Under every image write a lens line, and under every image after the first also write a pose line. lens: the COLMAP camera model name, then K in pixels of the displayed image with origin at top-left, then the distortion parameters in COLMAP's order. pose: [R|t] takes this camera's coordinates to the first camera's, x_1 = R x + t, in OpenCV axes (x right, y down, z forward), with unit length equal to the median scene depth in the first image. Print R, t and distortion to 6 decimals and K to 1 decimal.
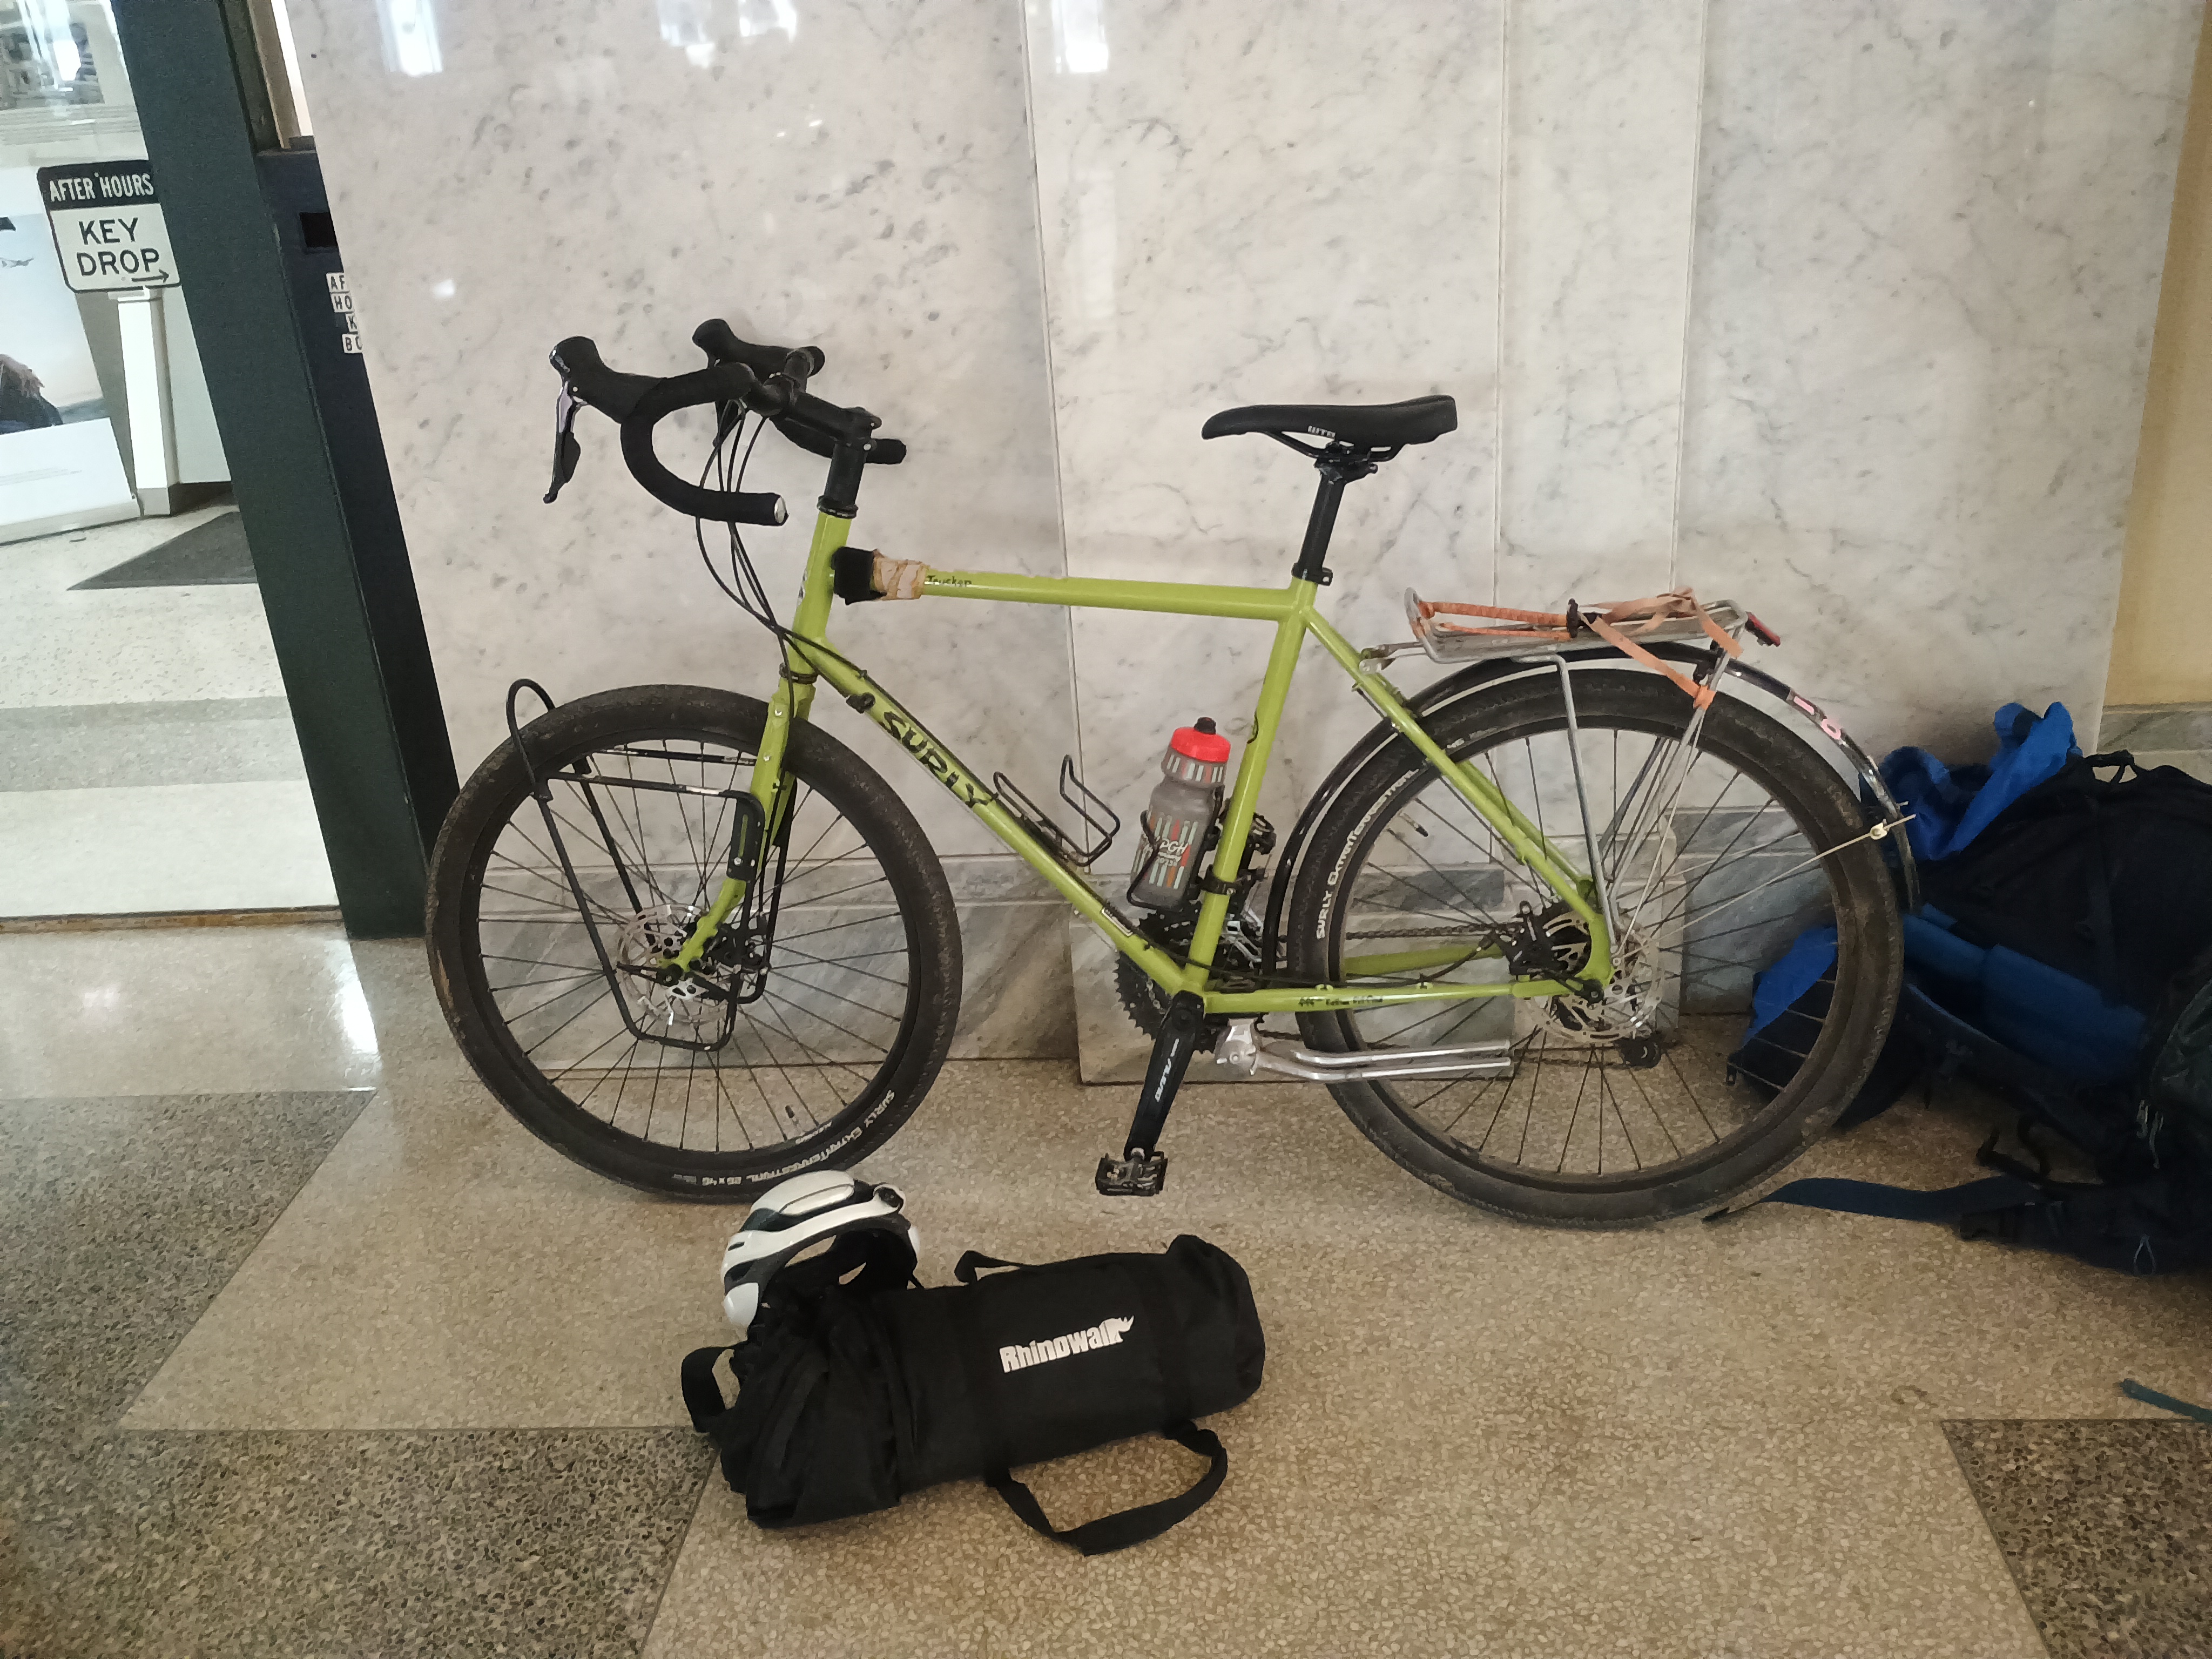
lens RADIAL K [[1868.5, 0, 1096.4], [0, 1868.5, 814.8], [0, 0, 1]] dist [0.058356, -0.061011]
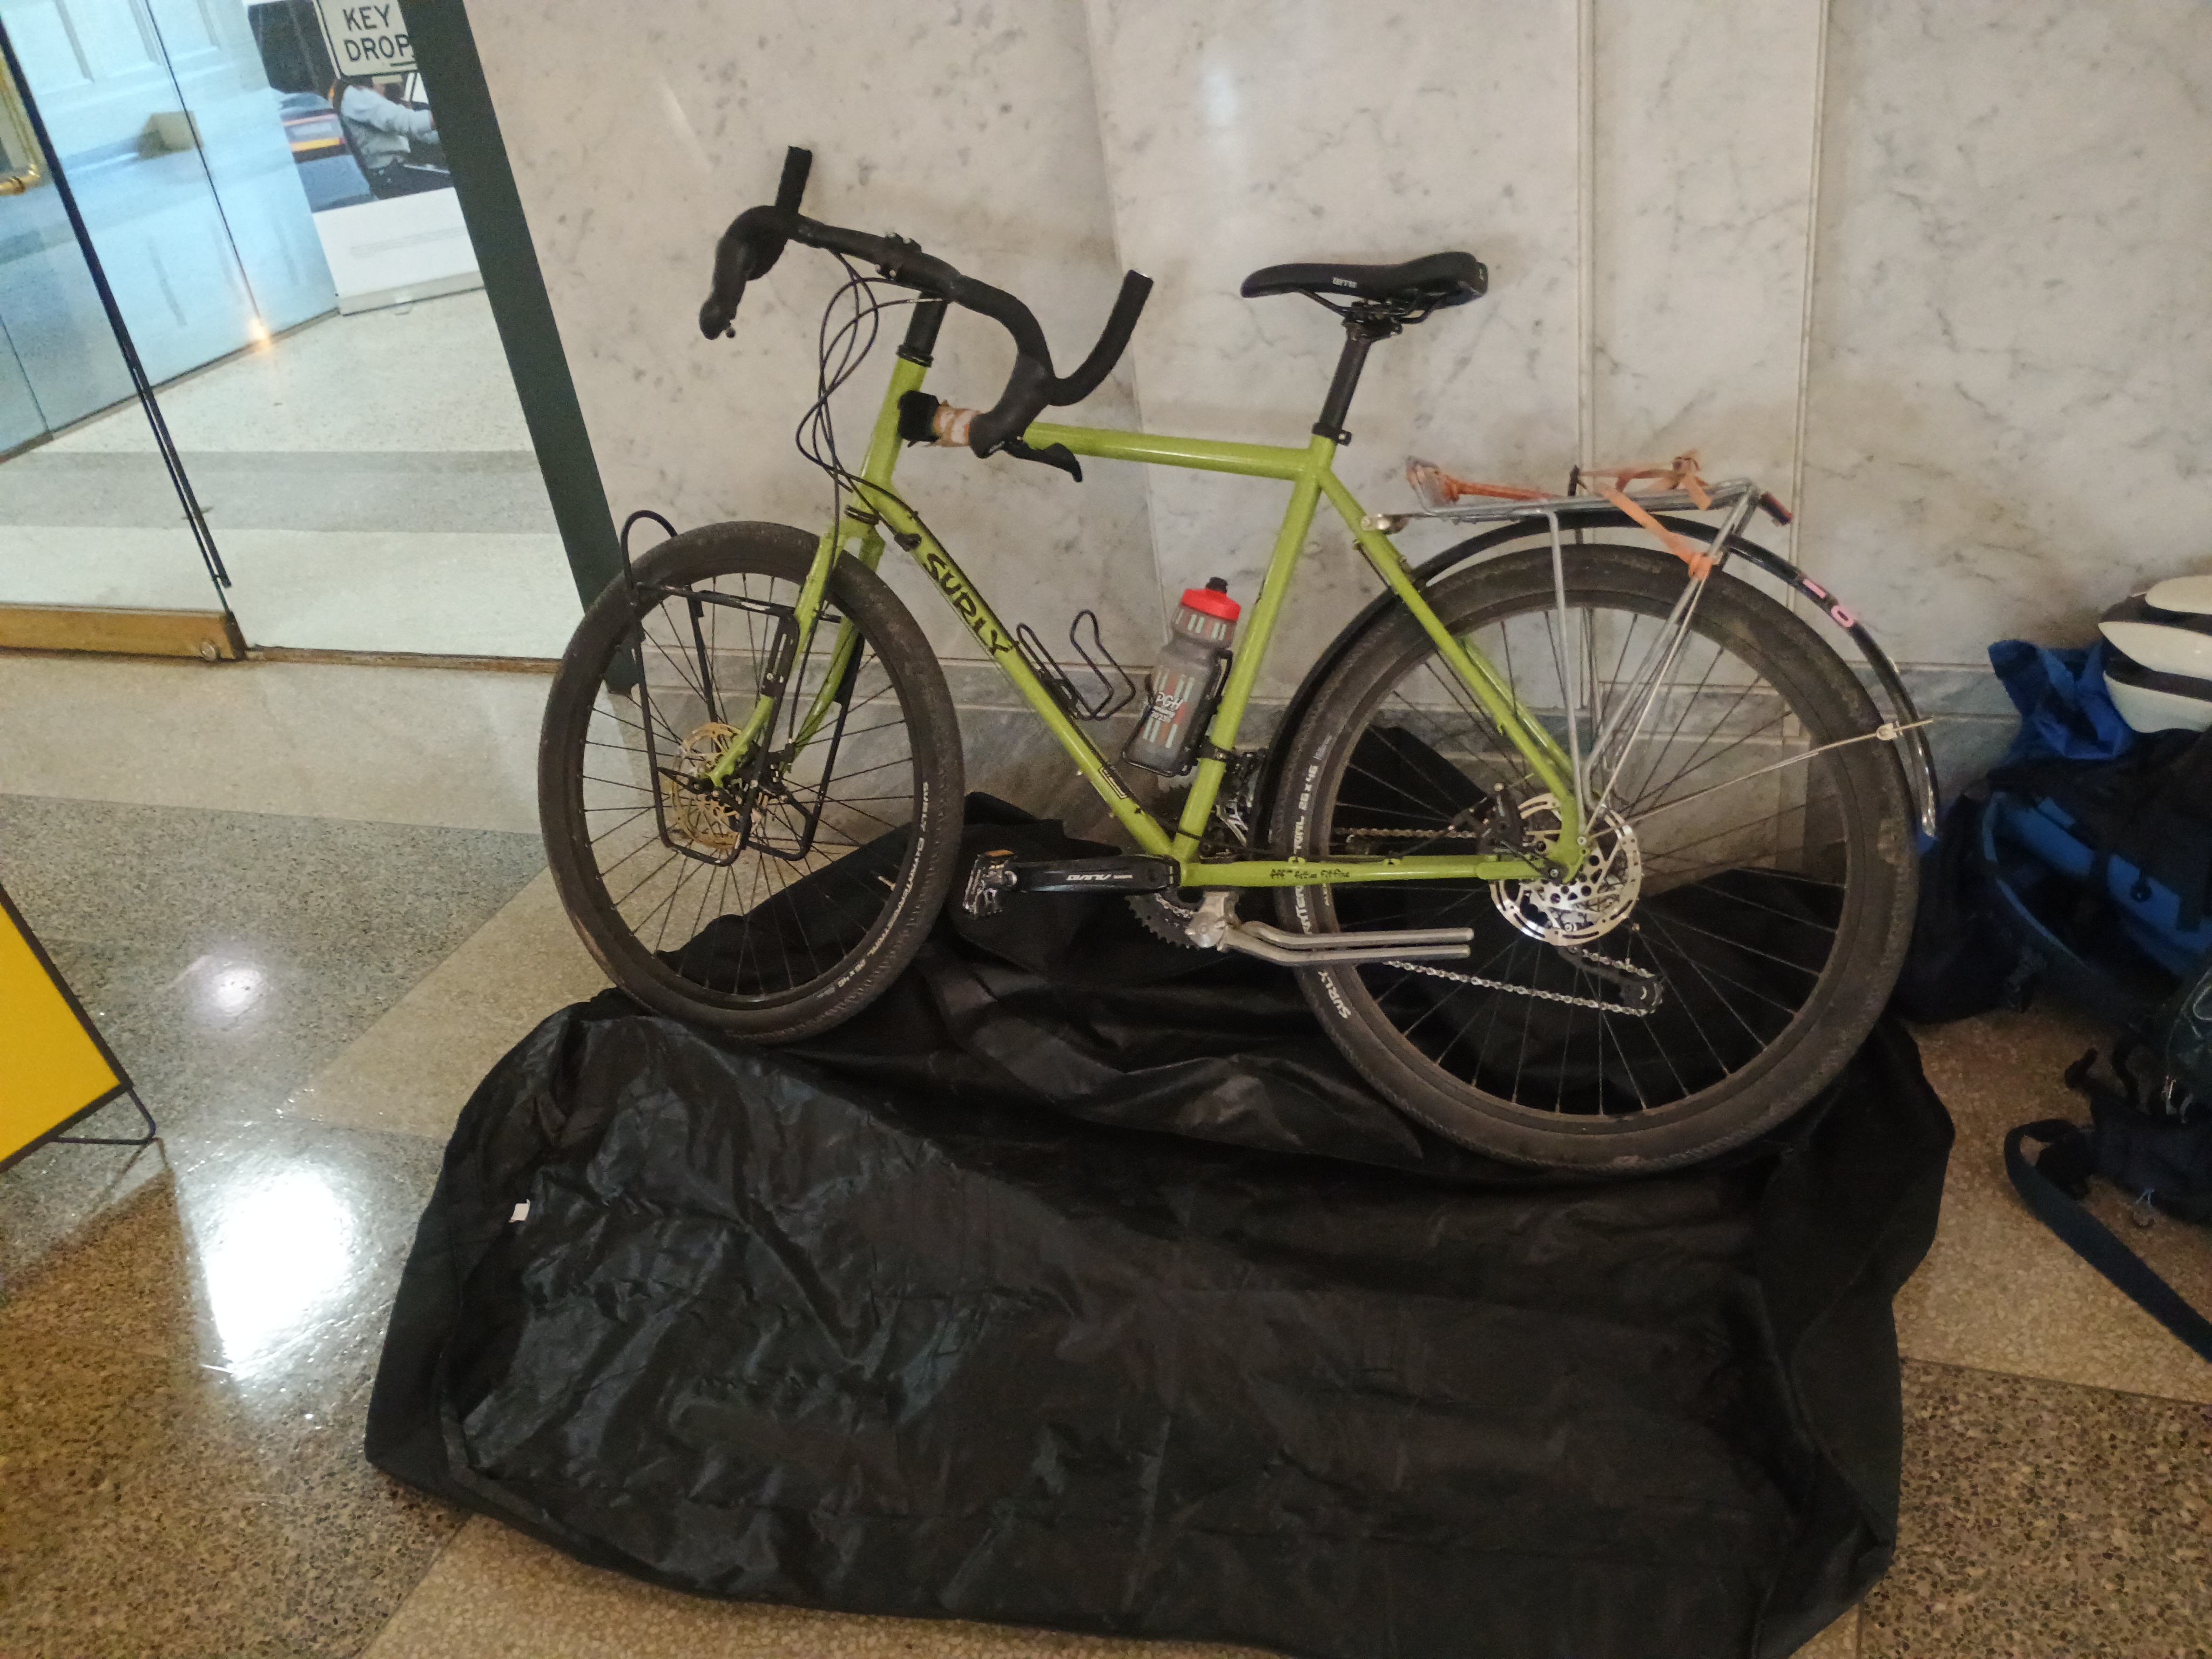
lens RADIAL K [[1868.5, 0, 1124.0], [0, 1868.5, 852.1], [0, 0, 1]] dist [0.058356, -0.061011]
pose [[0.962356, 0.088780, -0.256884, 0.251807], [-0.047151, 0.985350, 0.163900, -0.049662], [0.267671, -0.145618, 0.952443, 0.037742]]
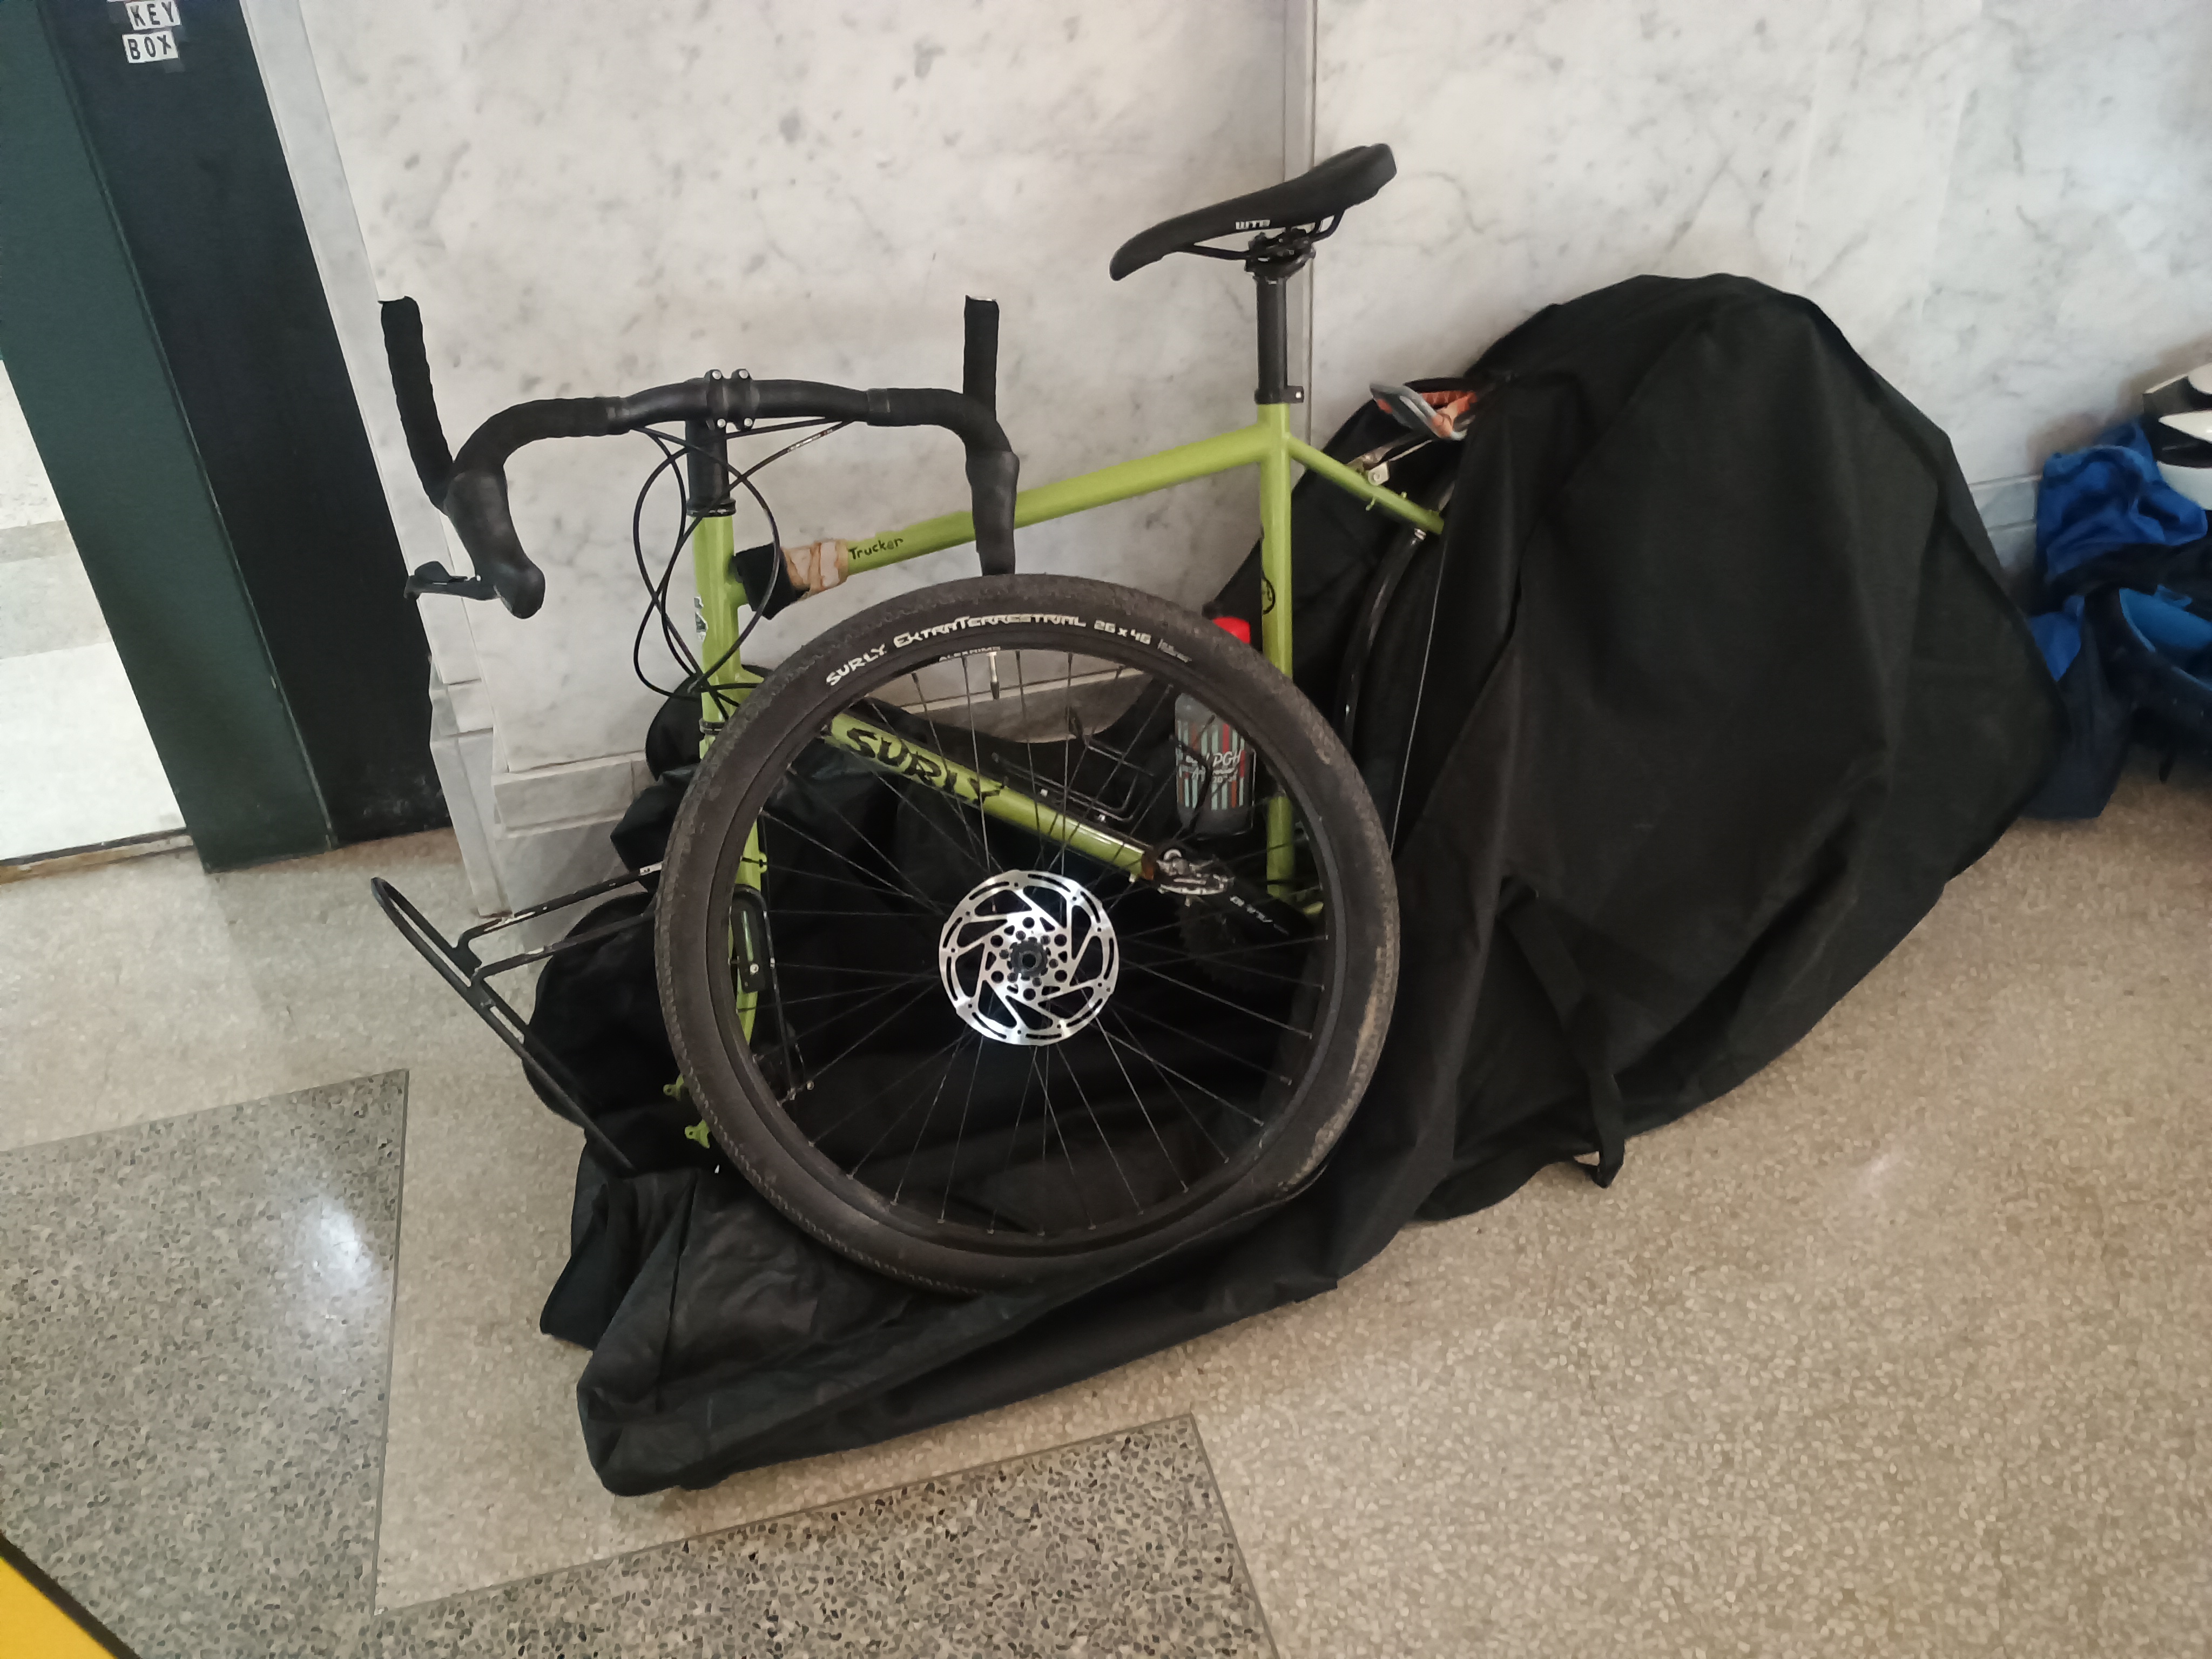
lens RADIAL K [[1868.5, 0, 1087.9], [0, 1868.5, 861.5], [0, 0, 1]] dist [0.058356, -0.061011]
pose [[0.948781, -0.171115, 0.265582, -0.361314], [0.118196, 0.971830, 0.203905, -0.072287], [-0.292991, -0.162070, 0.942279, 0.240405]]
